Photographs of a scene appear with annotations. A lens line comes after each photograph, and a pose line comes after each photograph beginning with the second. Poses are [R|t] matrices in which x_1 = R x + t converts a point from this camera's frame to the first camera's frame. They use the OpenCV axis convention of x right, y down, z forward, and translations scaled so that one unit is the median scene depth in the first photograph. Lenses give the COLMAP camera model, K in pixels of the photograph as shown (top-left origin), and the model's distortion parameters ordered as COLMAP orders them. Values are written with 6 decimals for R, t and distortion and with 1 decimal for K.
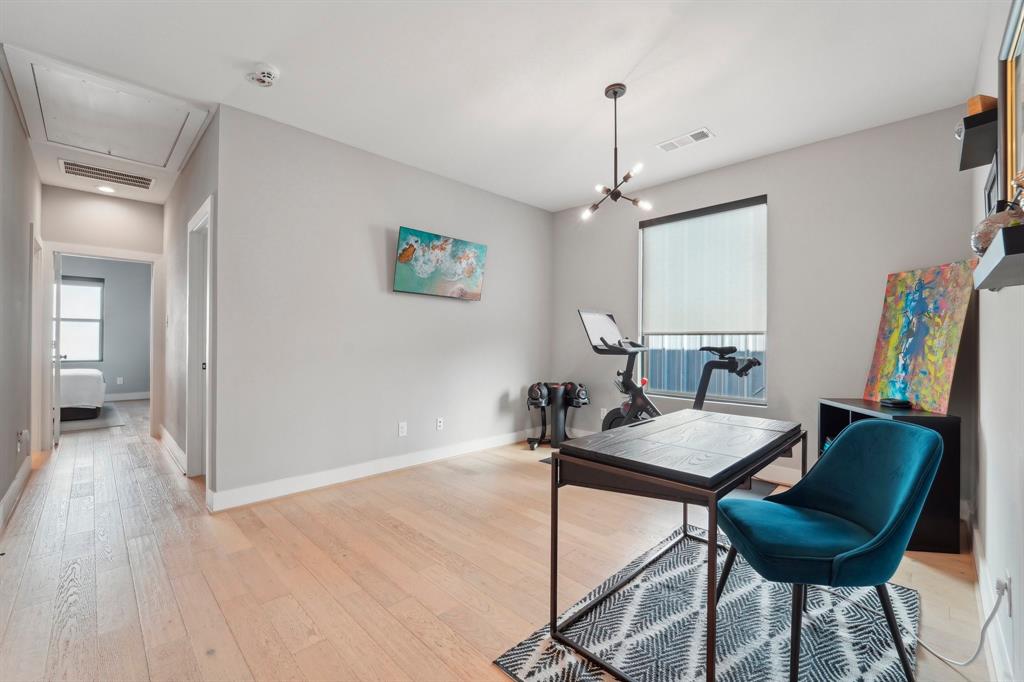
lens RADIAL K [[418.5, 0, 509.3], [0, 418.5, 341.2], [0, 0, 1]] dist [-0.009228, 0.000069]
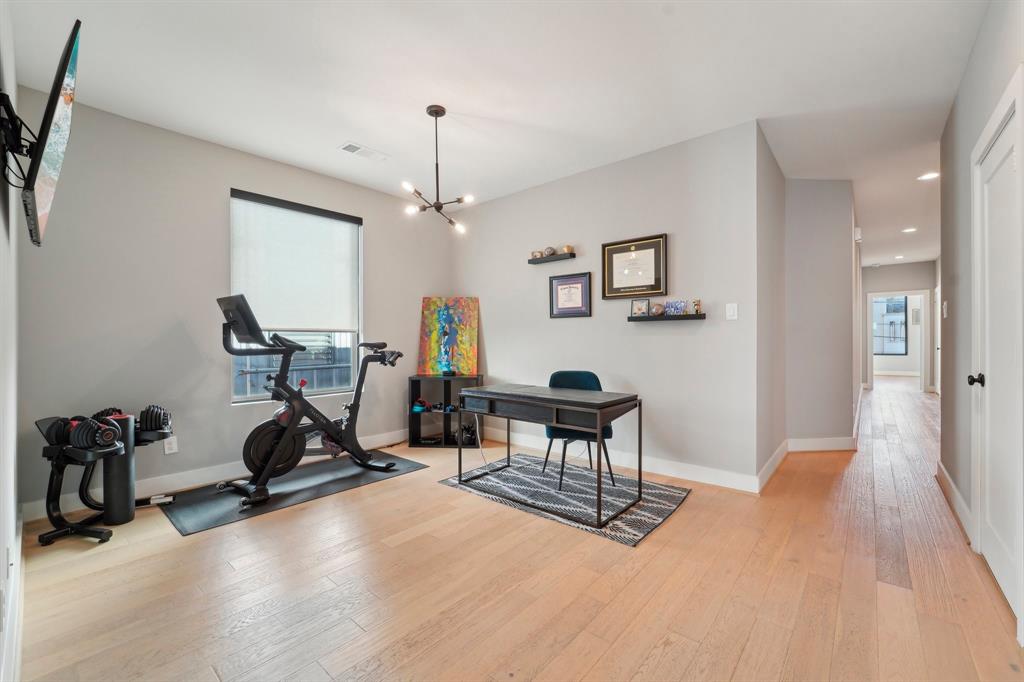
lens RADIAL K [[418.5, 0, 509.3], [0, 418.5, 341.2], [0, 0, 1]] dist [-0.009228, 0.000069]
pose [[-0.070590, -0.009008, 0.997465, -0.829670], [0.002101, 0.999956, 0.009179, -0.000913], [-0.997503, 0.002743, -0.070567, 0.848259]]
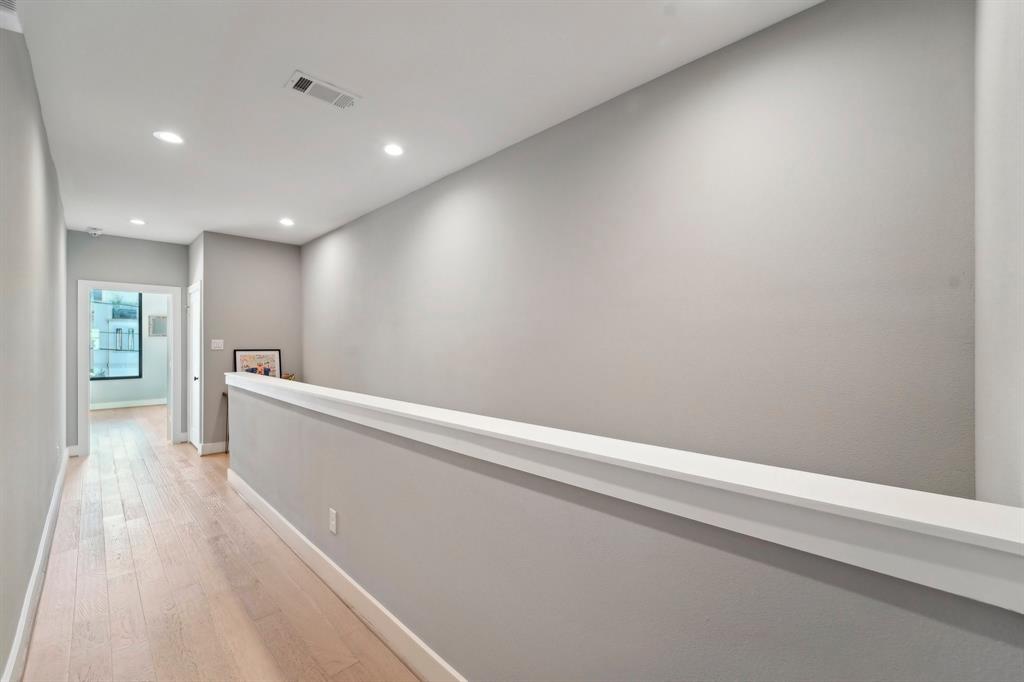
lens RADIAL K [[426.3, 0, 515.6], [0, 426.3, 340.0], [0, 0, 1]] dist [-0.002542, -0.000228]
pose [[-0.999995, -0.001852, 0.002508, -0.580026], [-0.001874, 0.999959, -0.008838, -0.016074], [-0.002491, -0.008843, -0.999958, 0.589494]]
